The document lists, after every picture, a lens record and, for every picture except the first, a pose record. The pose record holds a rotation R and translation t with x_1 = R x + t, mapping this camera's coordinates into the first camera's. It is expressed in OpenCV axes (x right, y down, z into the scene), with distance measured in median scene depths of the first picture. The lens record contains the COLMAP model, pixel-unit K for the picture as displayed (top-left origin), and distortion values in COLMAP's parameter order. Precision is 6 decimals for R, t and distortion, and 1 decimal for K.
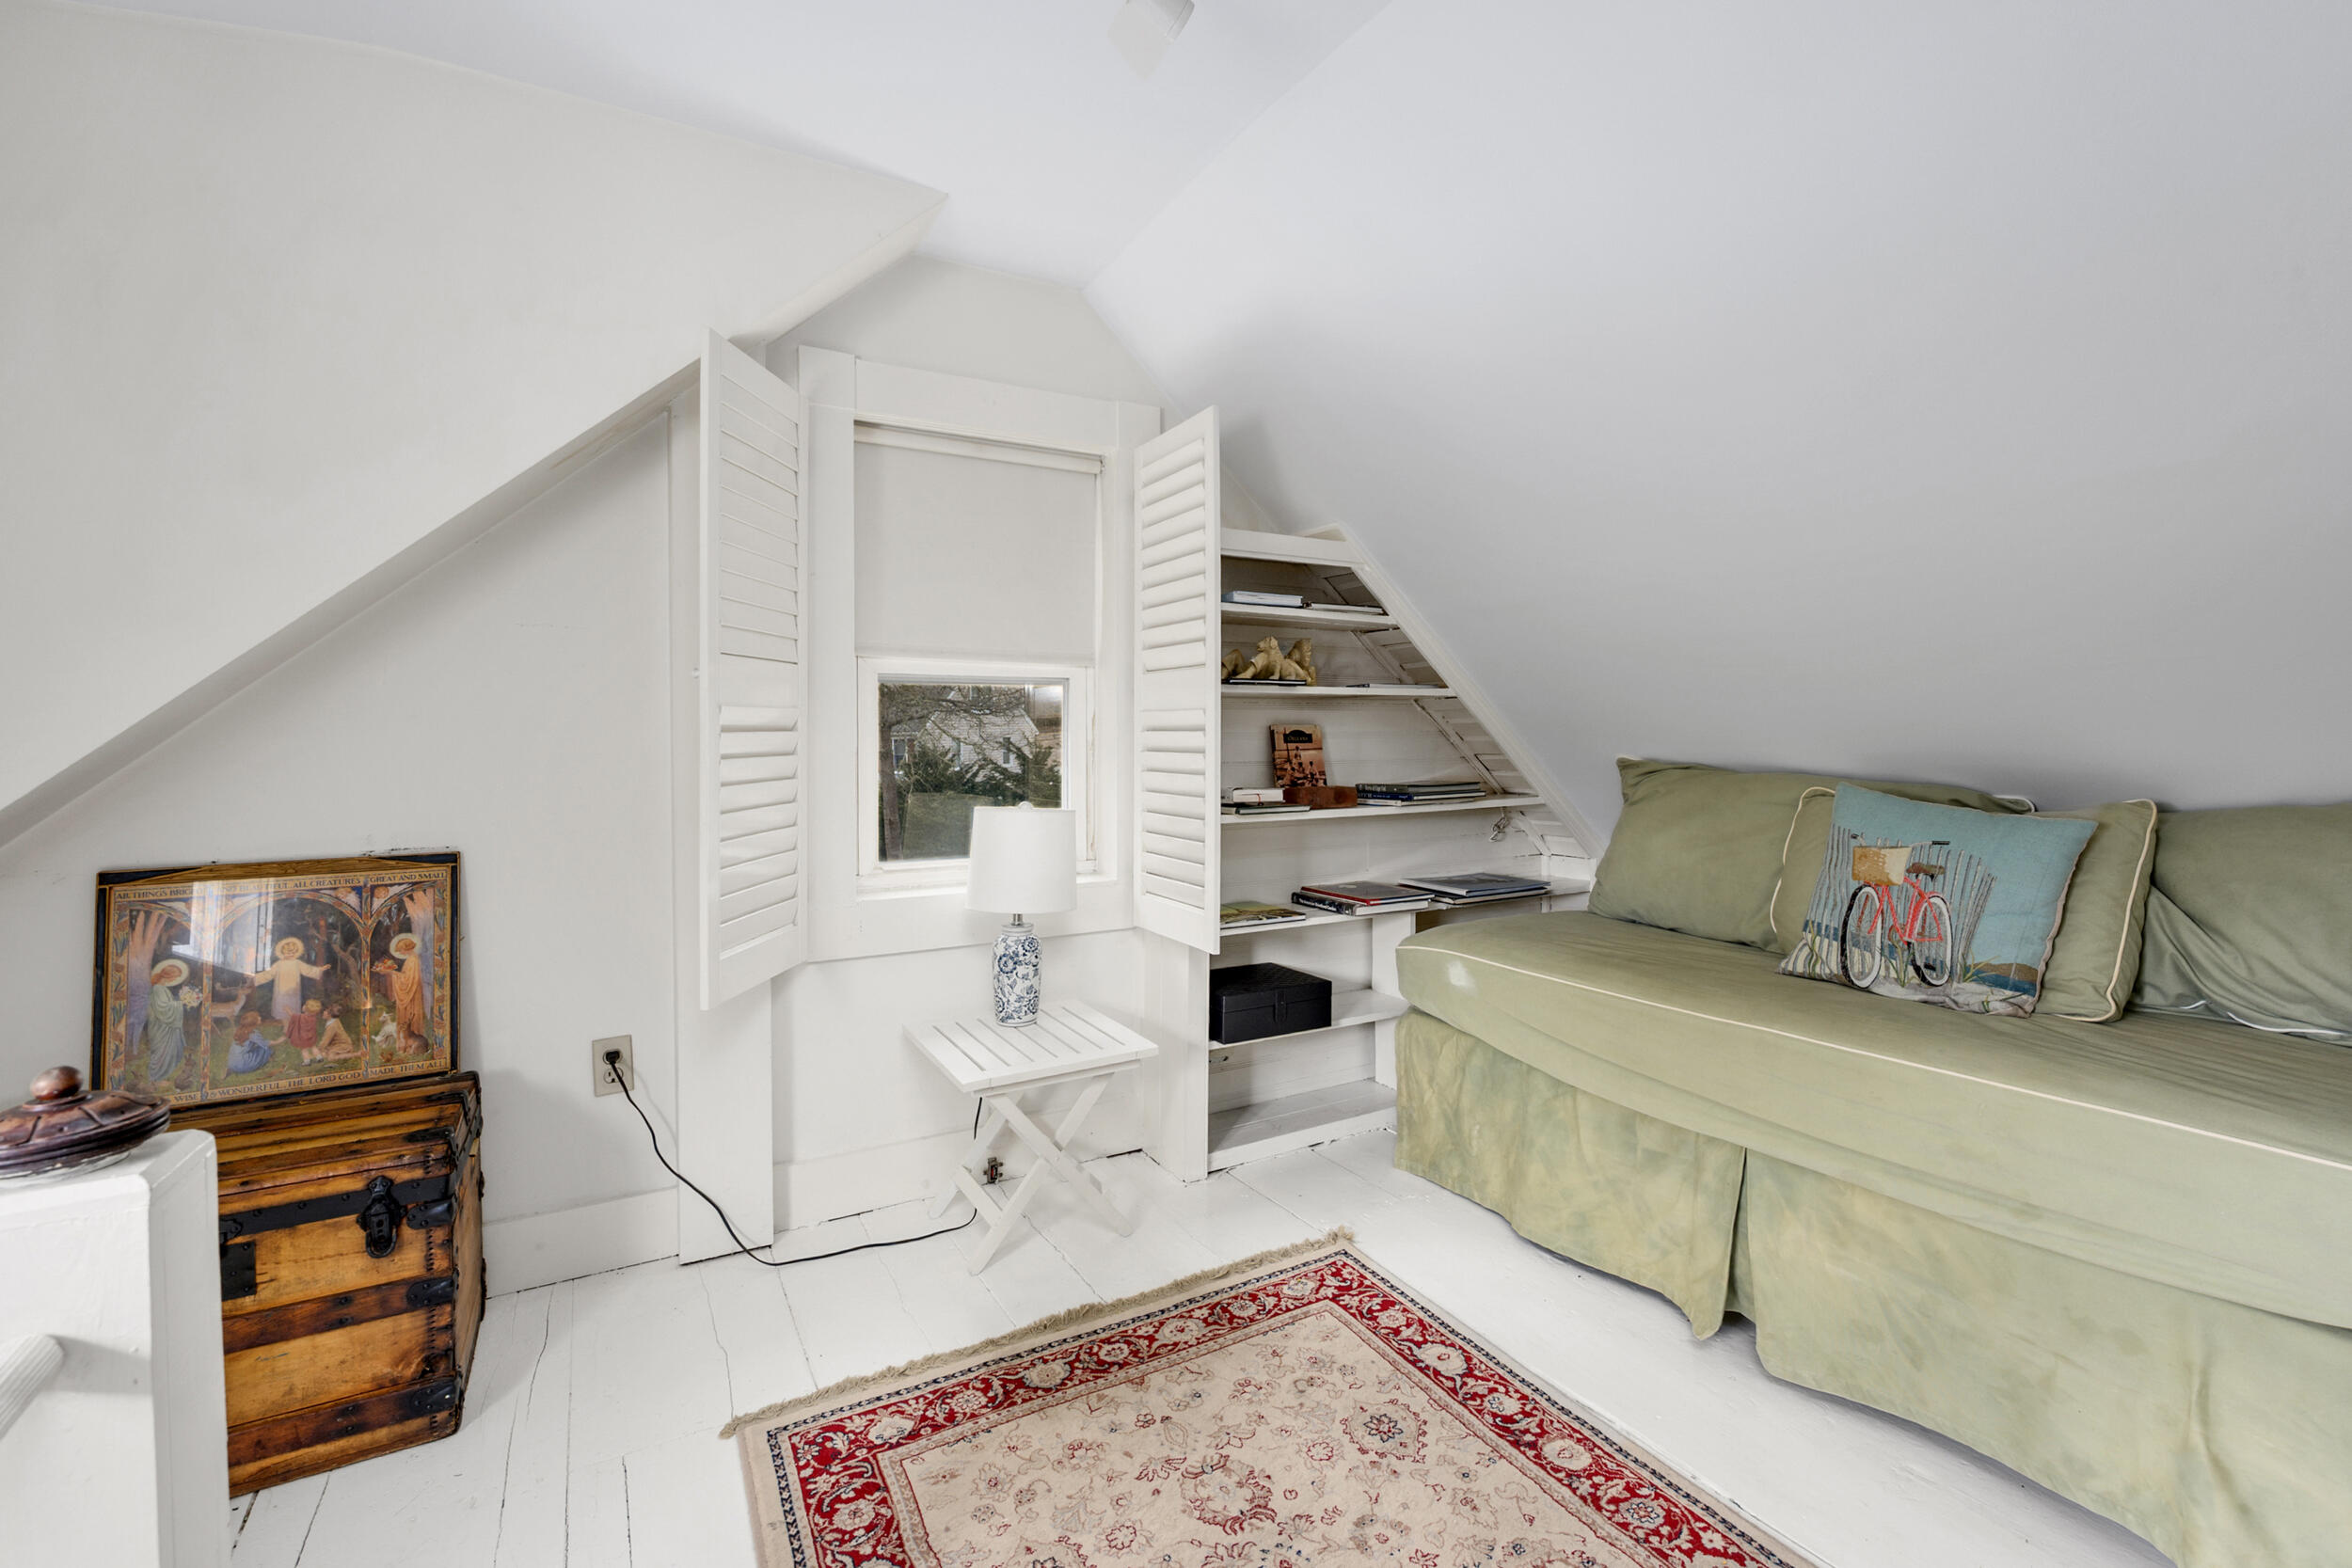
lens RADIAL K [[1024.3, 0, 1212.8], [0, 1024.3, 764.9], [0, 0, 1]] dist [0.000278, 0.000023]
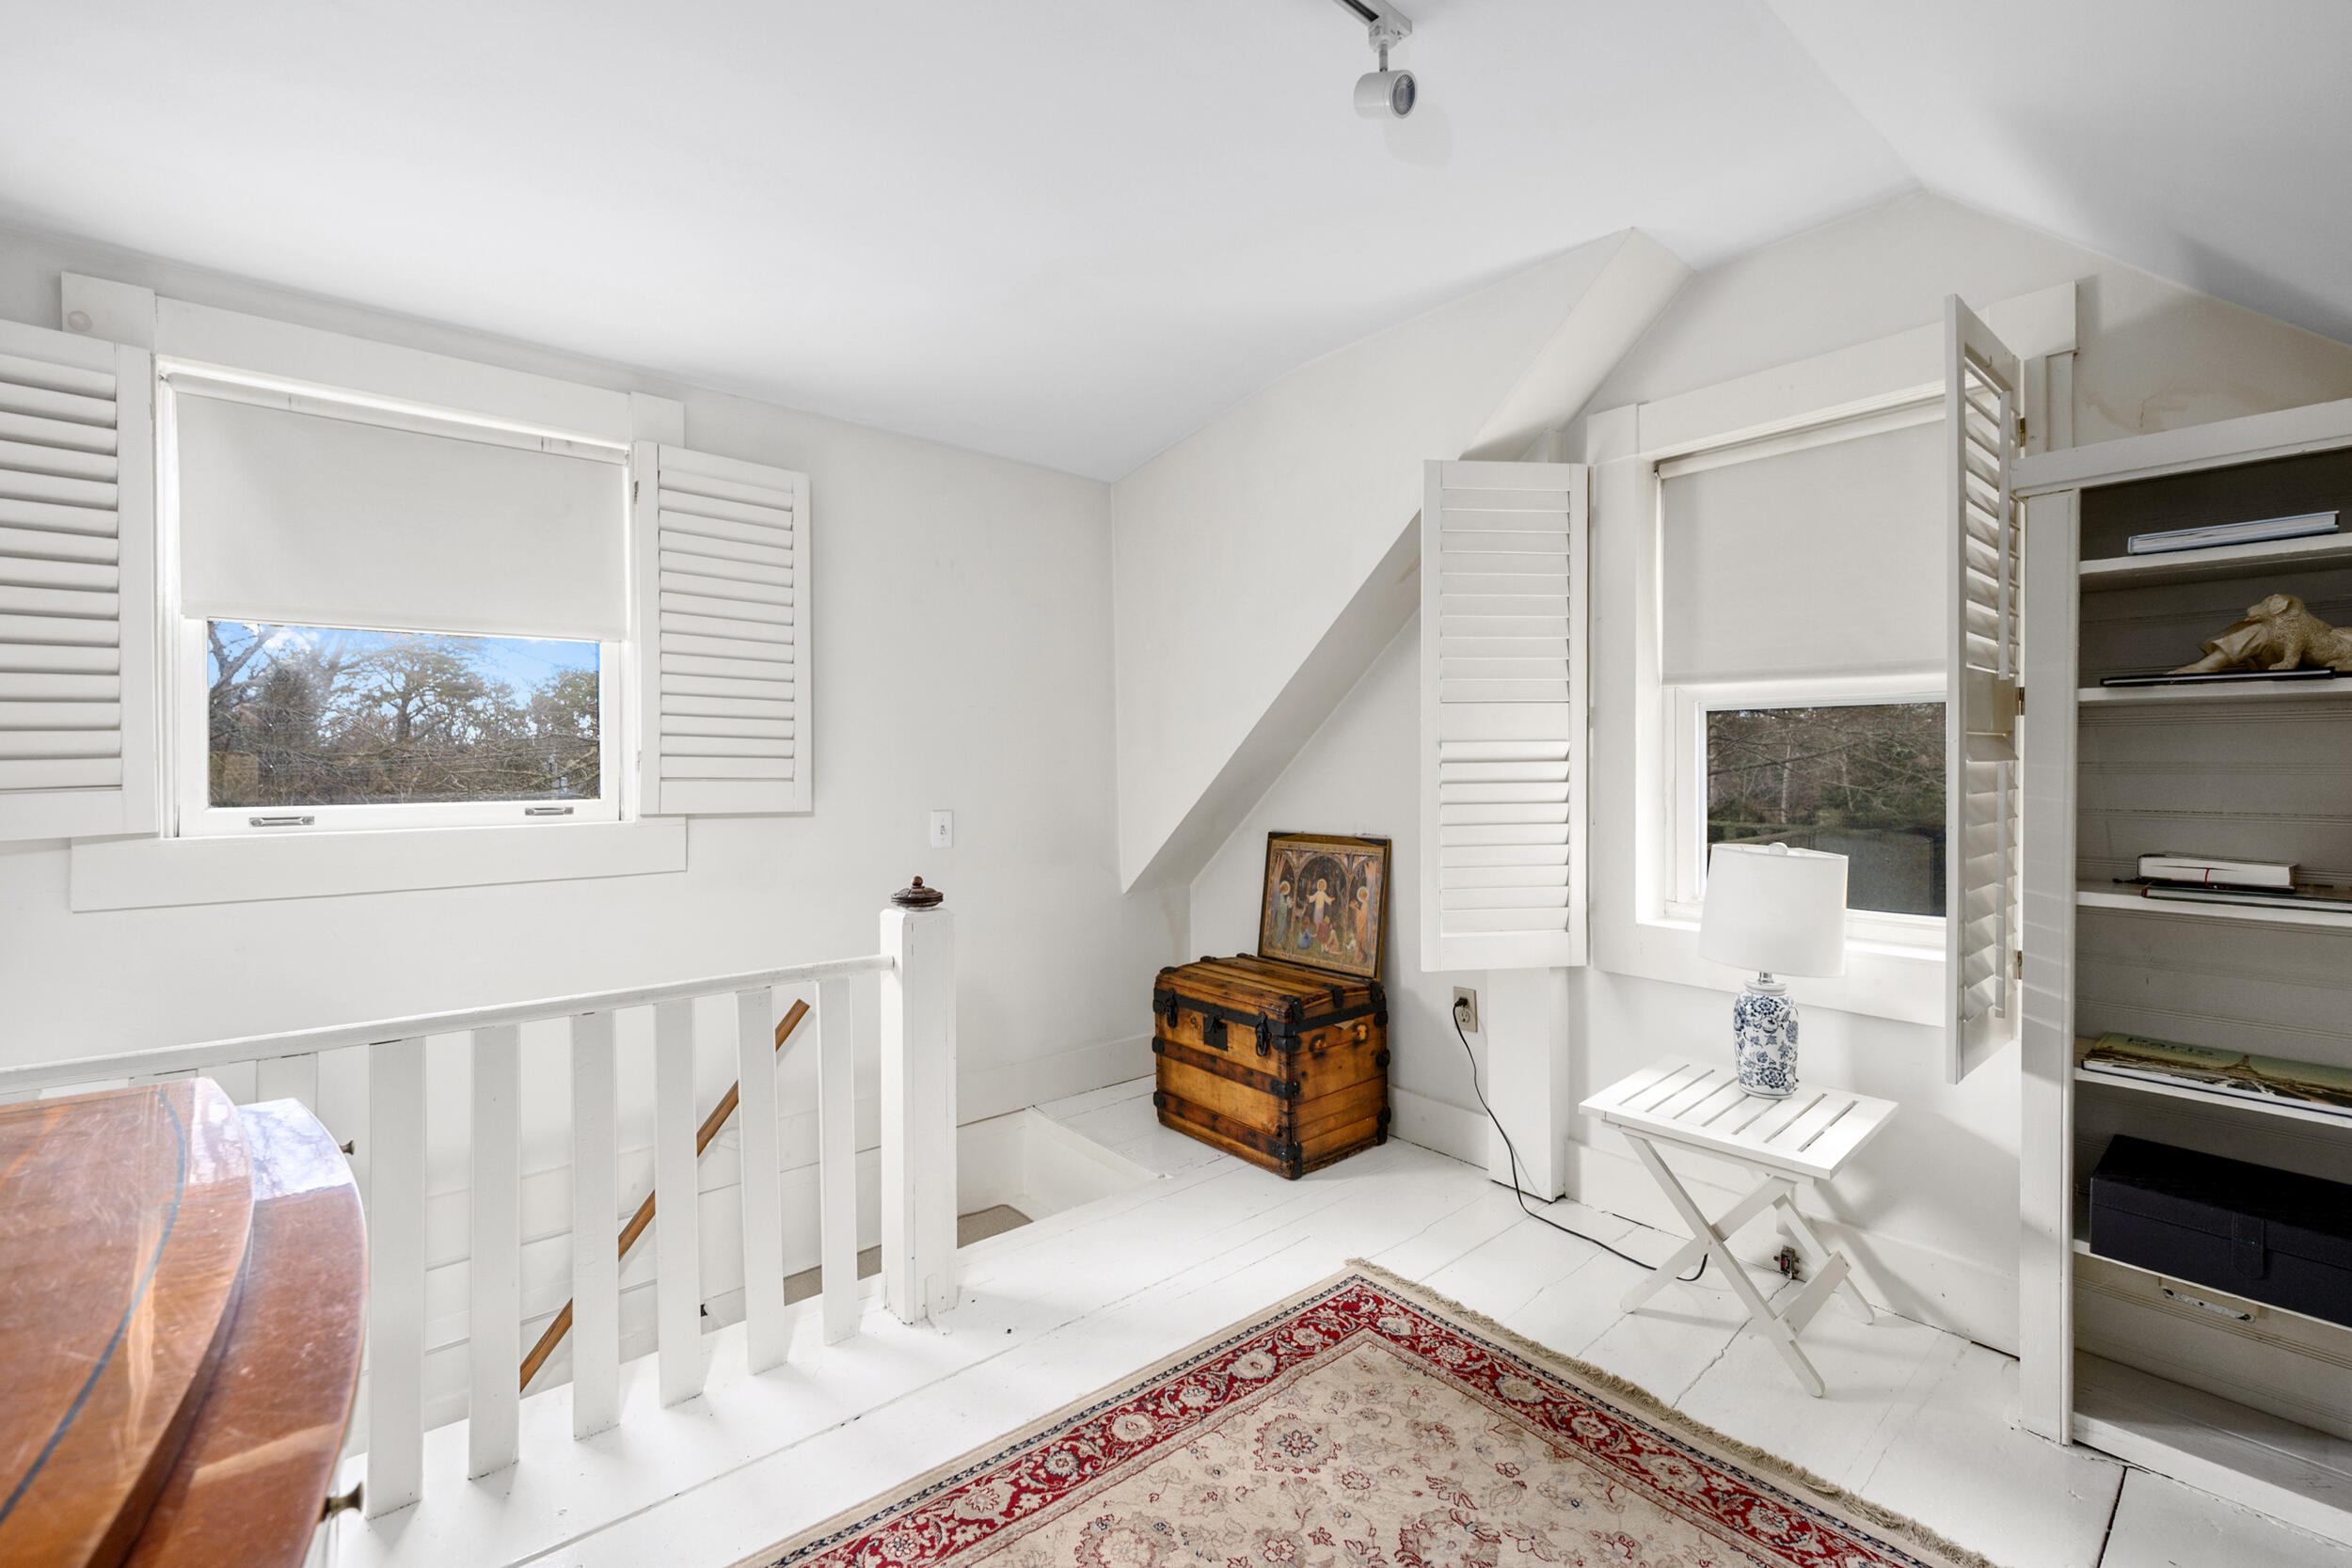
lens RADIAL K [[967.6, 0, 1176.0], [0, 967.6, 784.0], [0, 0, 1]] dist [-0.000189, -0.000115]
pose [[0.187604, 0.026651, -0.981883, 0.669037], [-0.027790, 0.999376, 0.021816, -0.022178], [0.981852, 0.023194, 0.188227, 0.438096]]
